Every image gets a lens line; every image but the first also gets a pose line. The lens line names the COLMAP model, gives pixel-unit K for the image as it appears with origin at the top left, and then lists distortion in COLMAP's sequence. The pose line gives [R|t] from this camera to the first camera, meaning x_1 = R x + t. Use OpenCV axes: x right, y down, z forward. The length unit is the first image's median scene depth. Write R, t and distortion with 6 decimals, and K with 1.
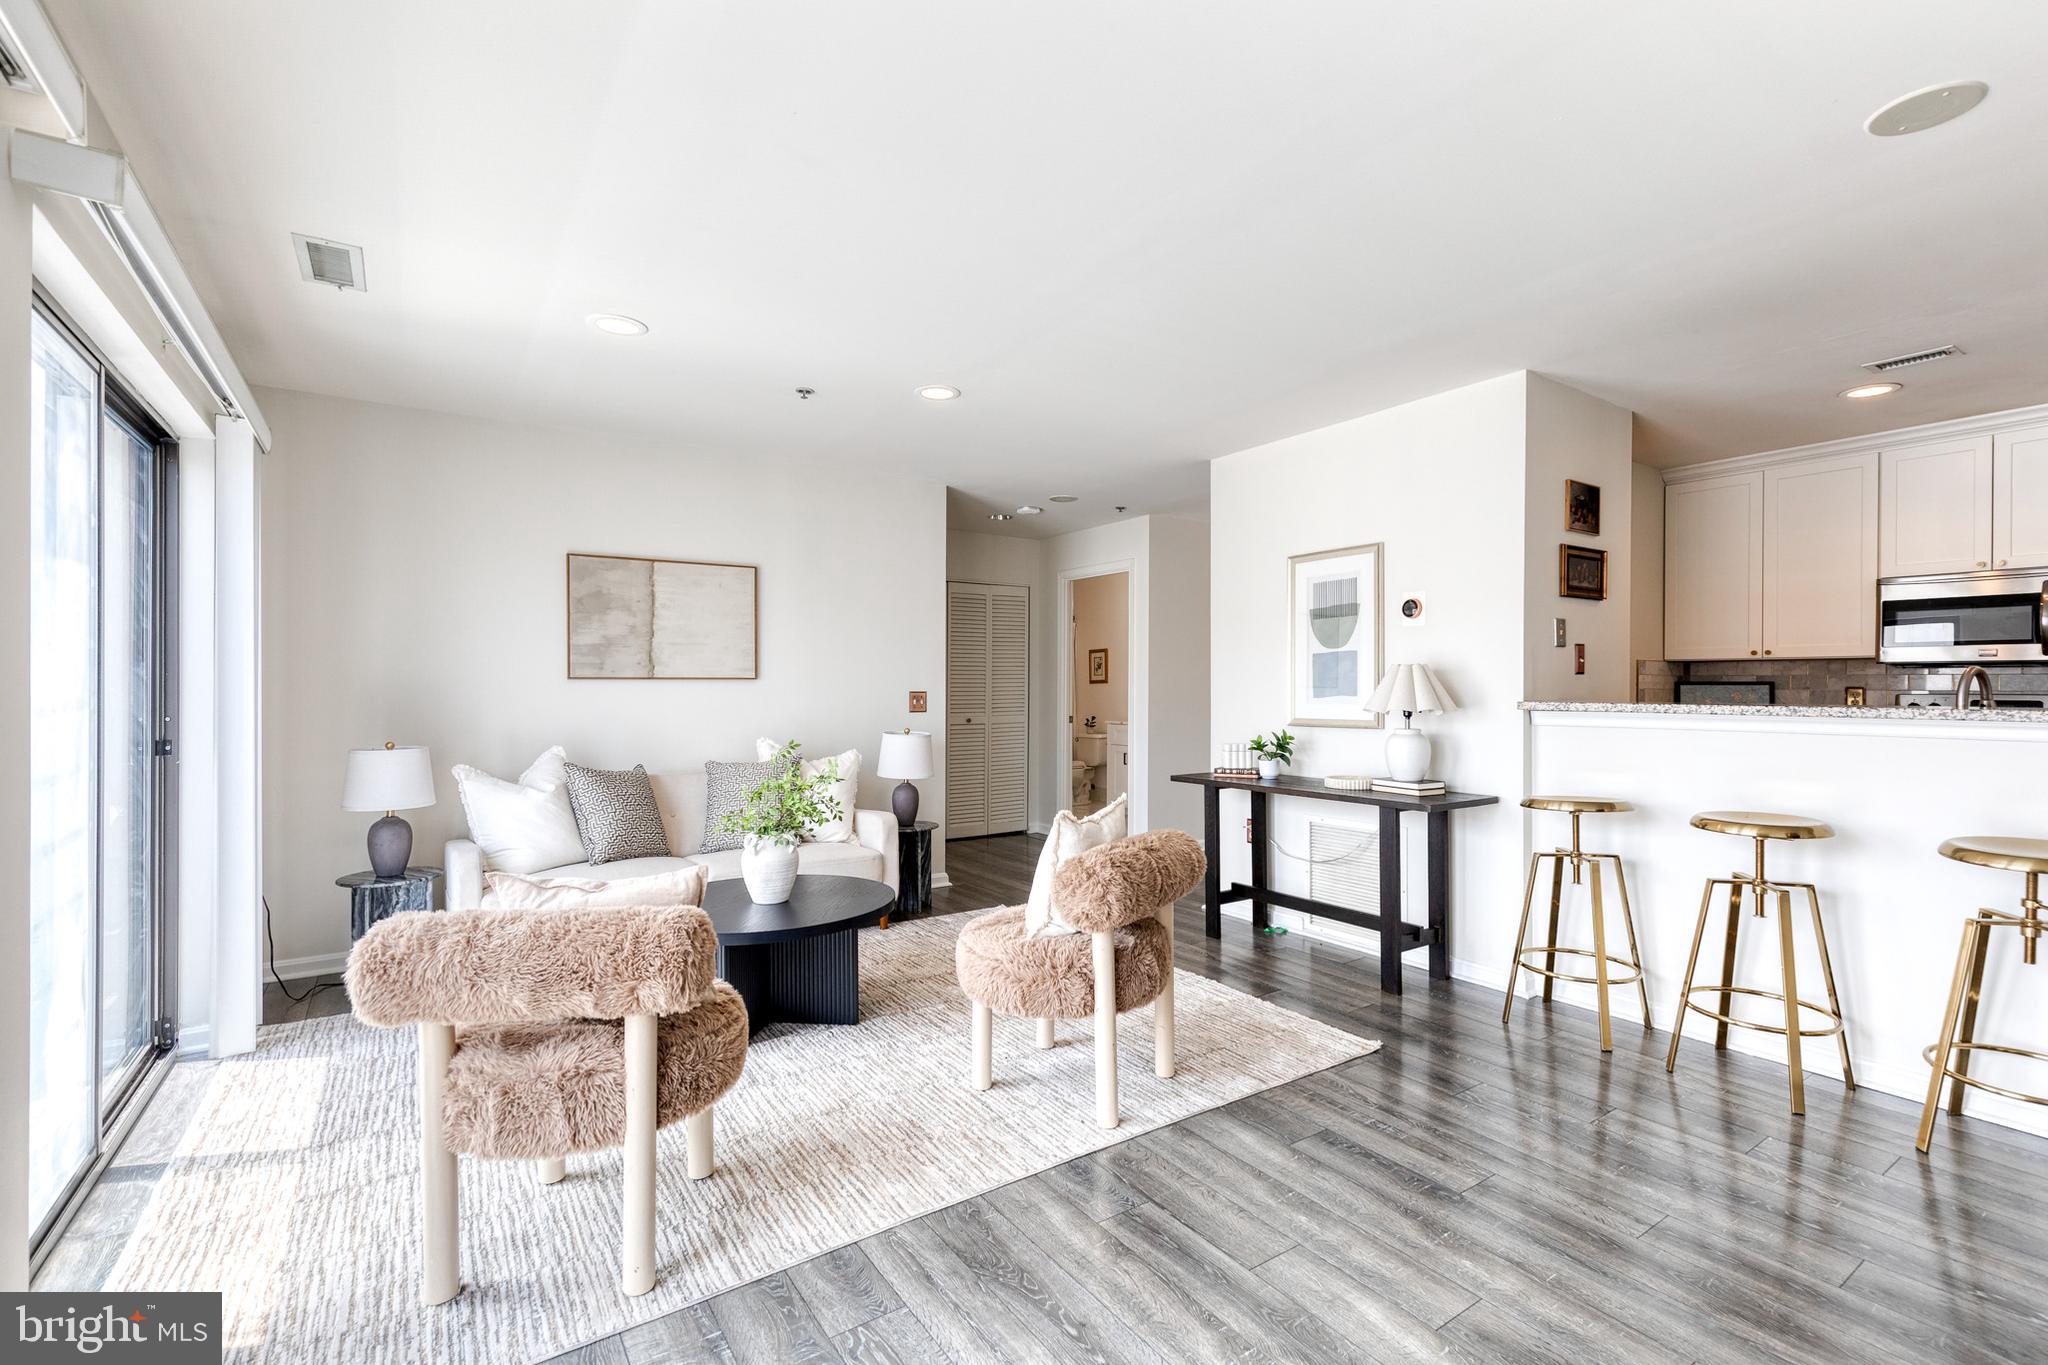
lens RADIAL K [[919.9, 0, 1041.3], [0, 919.9, 684.0], [0, 0, 1]] dist [0.008790, -0.000416]
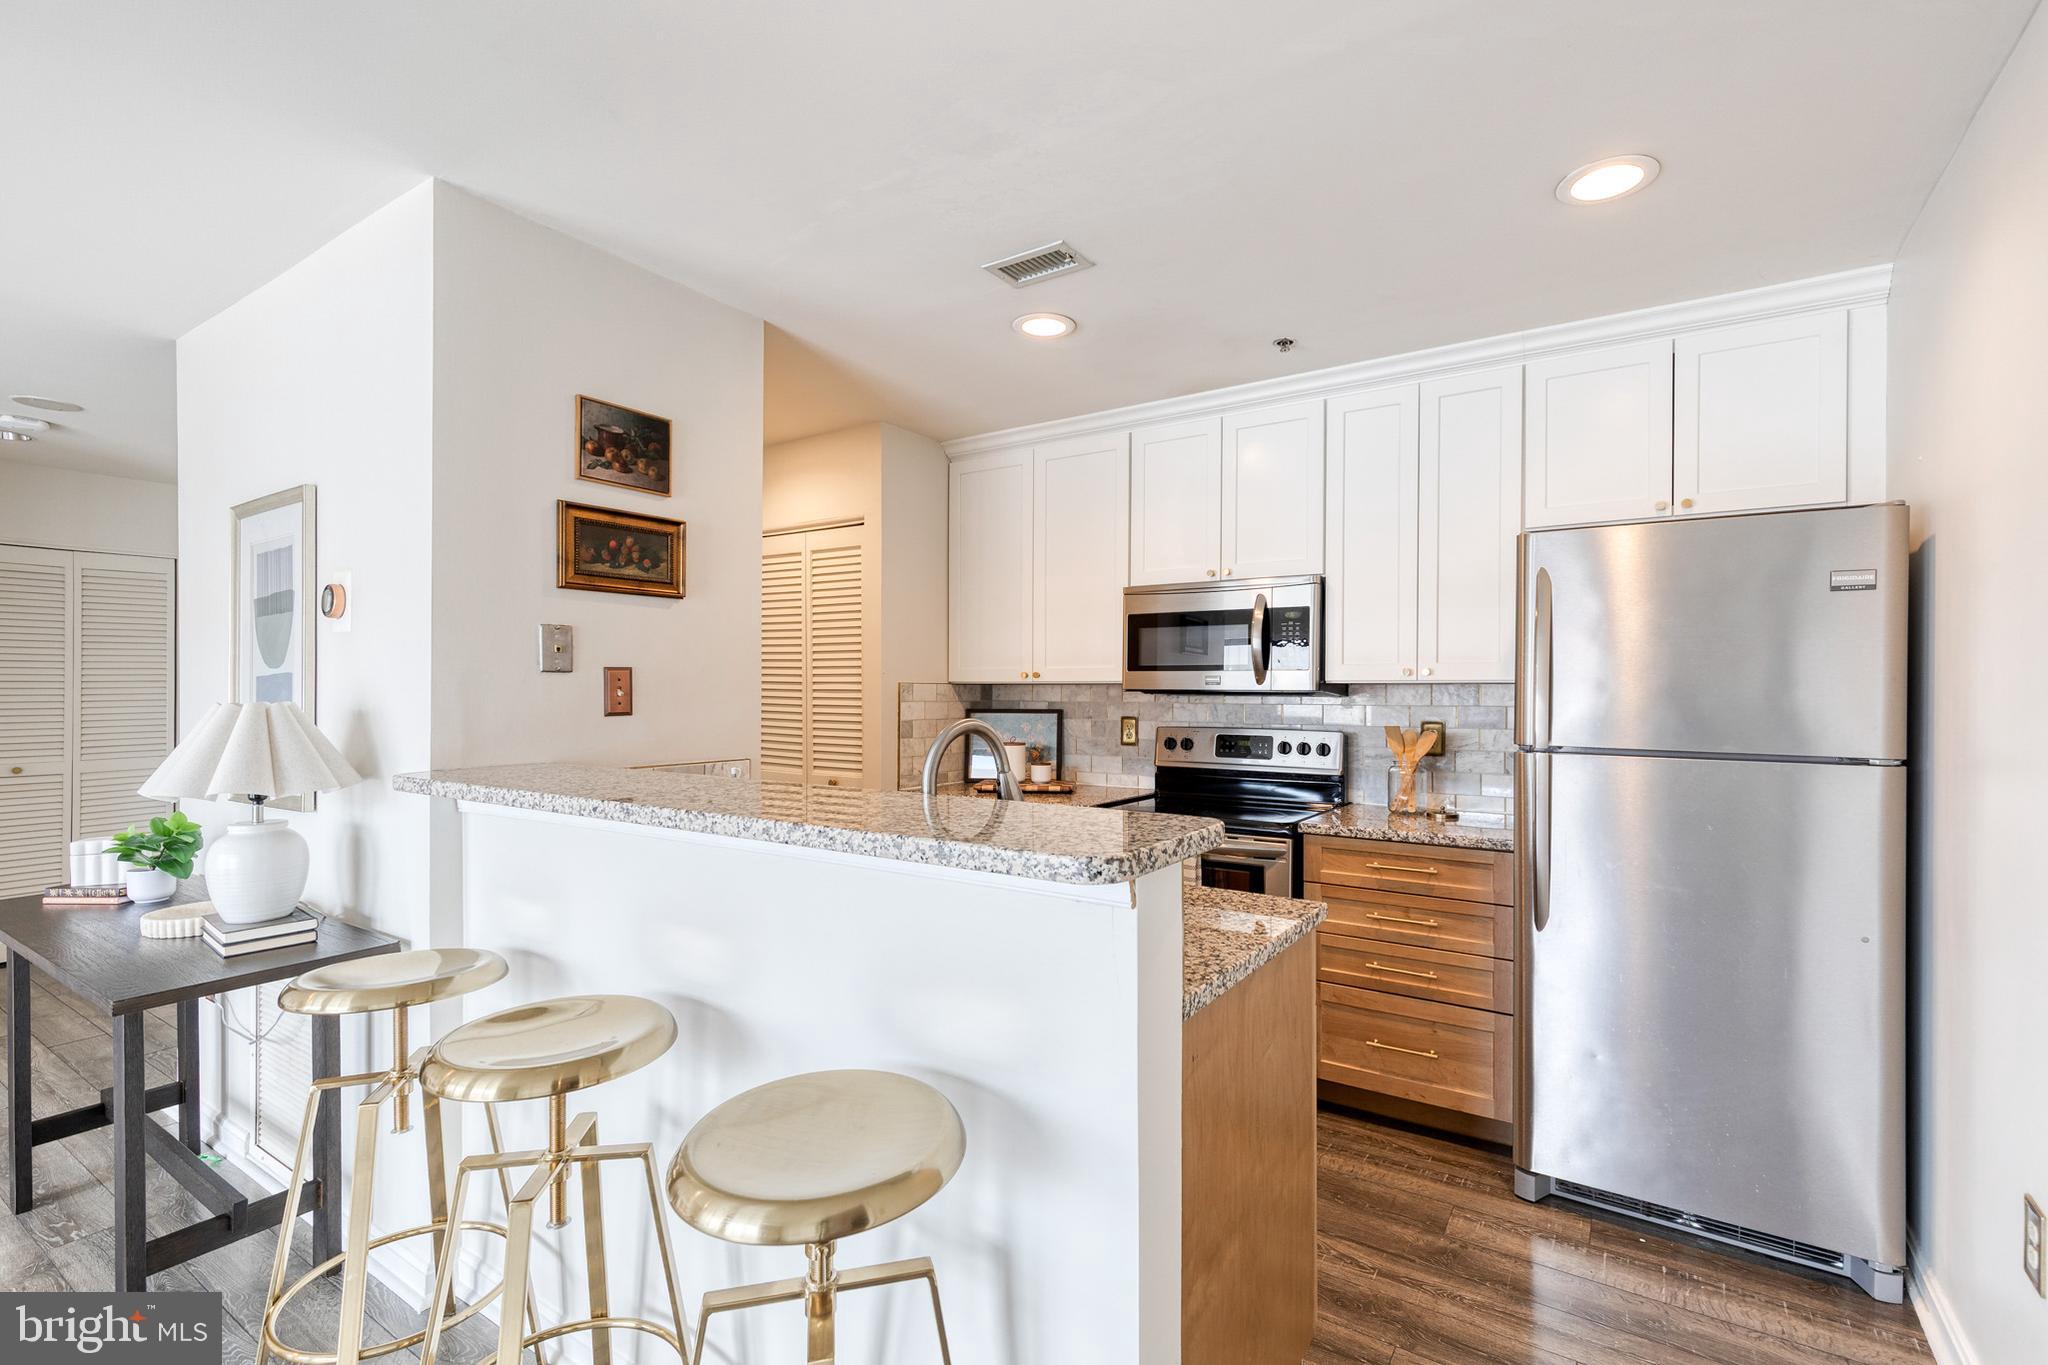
lens RADIAL K [[924.4, 0, 1041.1], [0, 924.4, 690.1], [0, 0, 1]] dist [0.006534, -0.000087]
pose [[0.926923, -0.001460, 0.375249, 0.622184], [0.000242, 0.999995, 0.003293, -0.030148], [-0.375251, -0.002962, 0.926918, 0.324512]]
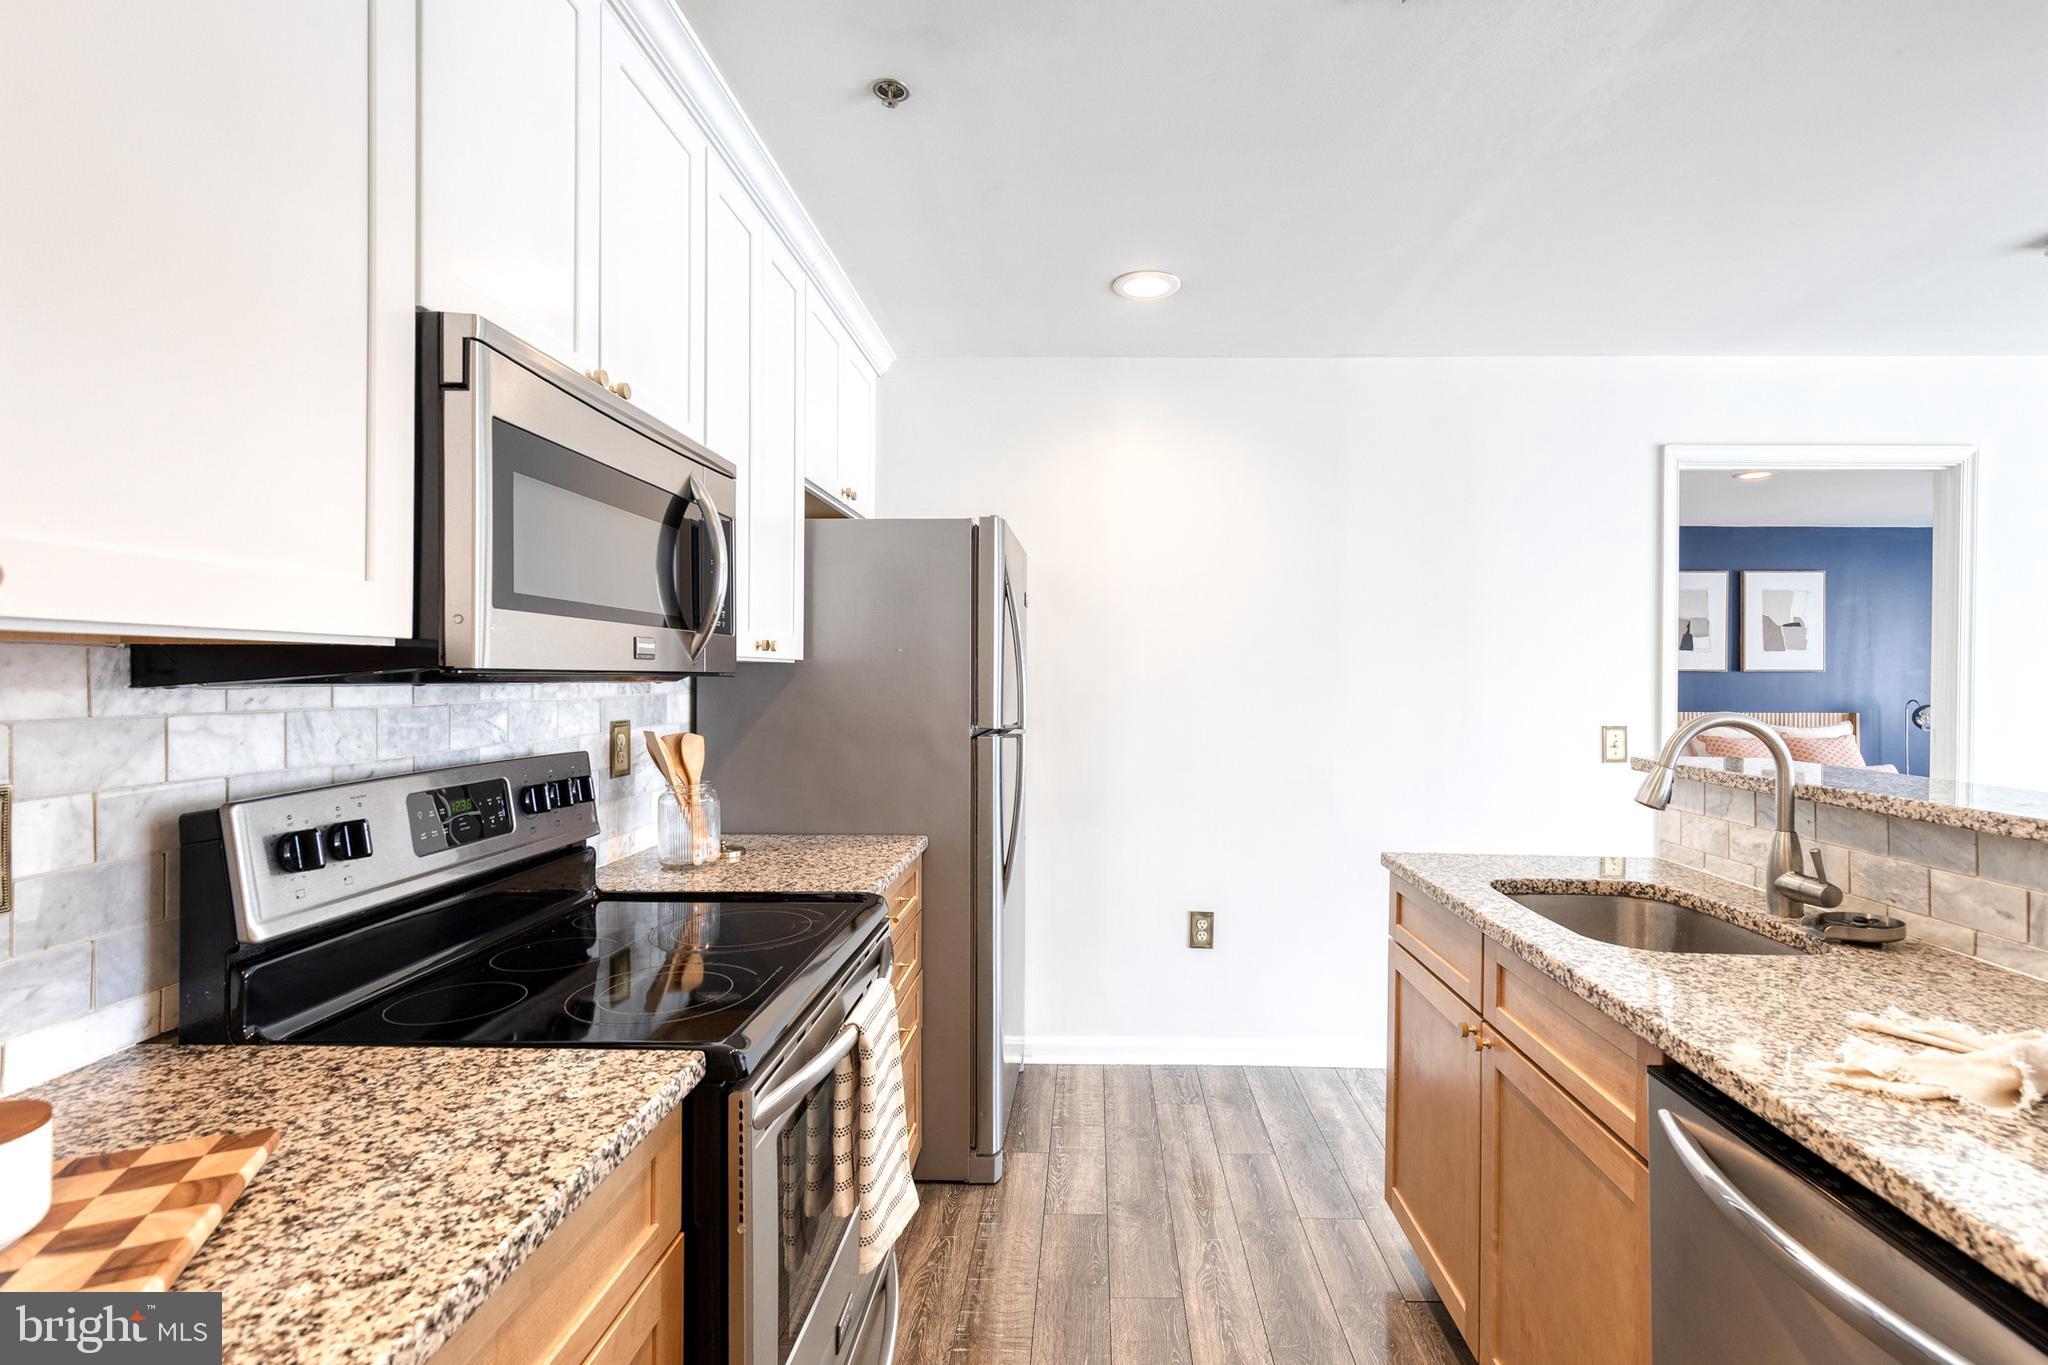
lens RADIAL K [[924.0, 0, 1068.6], [0, 924.0, 680.9], [0, 0, 1]] dist [0.001065, -0.000041]
pose [[-0.806524, -0.013222, 0.591054, 0.753605], [-0.011750, 0.999911, 0.006335, -0.028005], [-0.591085, -0.001836, -0.806607, 1.283802]]
